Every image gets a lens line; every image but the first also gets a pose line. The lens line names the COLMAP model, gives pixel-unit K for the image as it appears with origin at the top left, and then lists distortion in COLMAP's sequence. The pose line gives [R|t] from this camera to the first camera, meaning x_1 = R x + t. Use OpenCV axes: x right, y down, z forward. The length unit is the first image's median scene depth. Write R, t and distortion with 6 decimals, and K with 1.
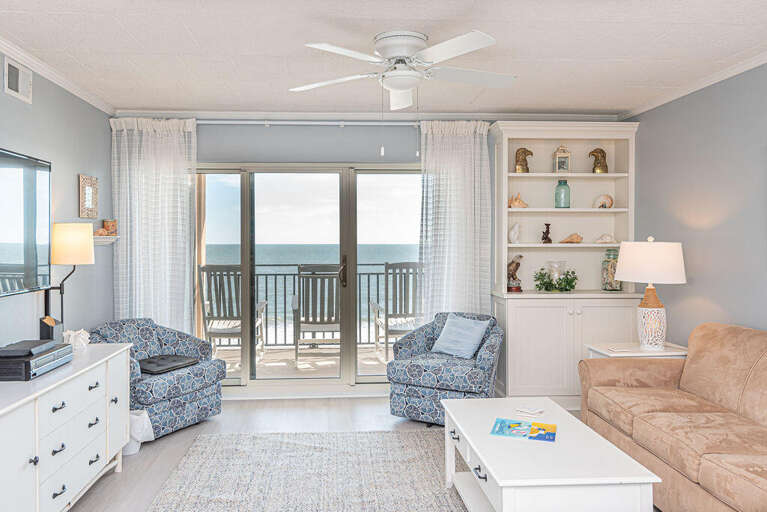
lens RADIAL K [[603.3, 0, 380.2], [0, 603.3, 240.8], [0, 0, 1]] dist [0.010764, 0.006896]
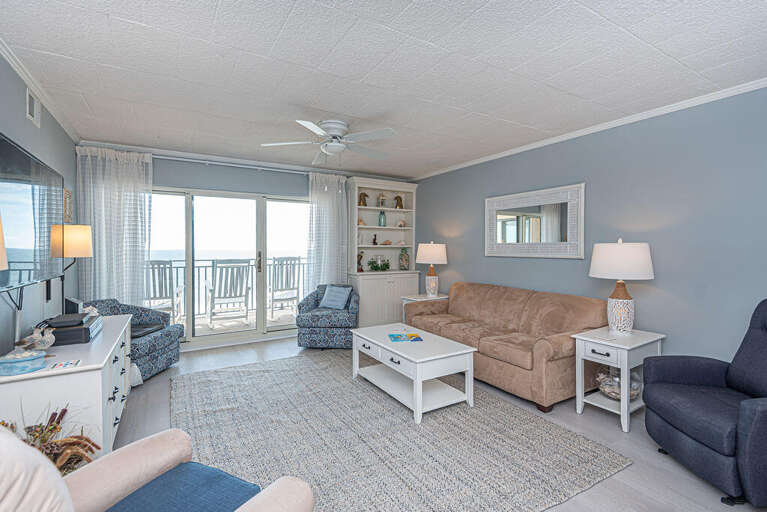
lens RADIAL K [[362.9, 0, 385.5], [0, 362.9, 252.6], [0, 0, 1]] dist [0.028055, -0.014462]
pose [[0.884234, -0.004379, 0.467024, -0.239847], [-0.000555, 0.999945, 0.010426, 0.017175], [-0.467044, -0.009478, 0.884183, -0.001871]]
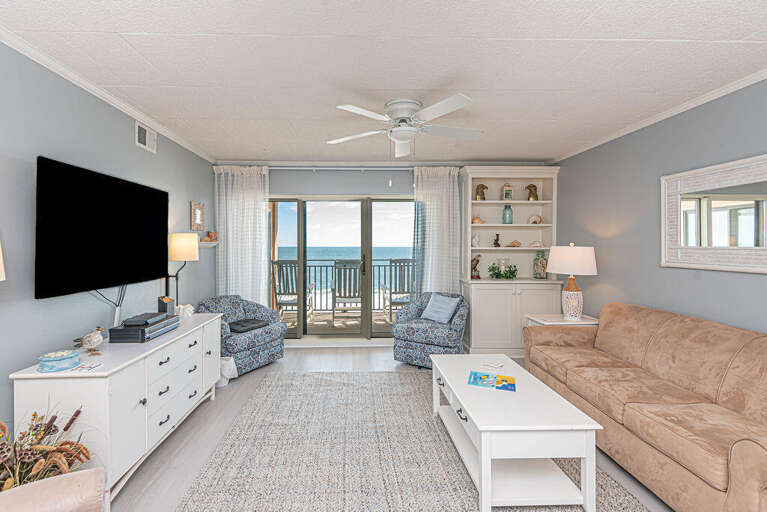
lens RADIAL K [[351.3, 0, 371.9], [0, 351.3, 244.9], [0, 0, 1]] dist [0.023758, -0.012683]
pose [[0.999312, 0.002092, -0.037042, -0.005985], [-0.002057, 0.999997, 0.000992, -0.001599], [0.037044, -0.000915, 0.999313, 0.114674]]
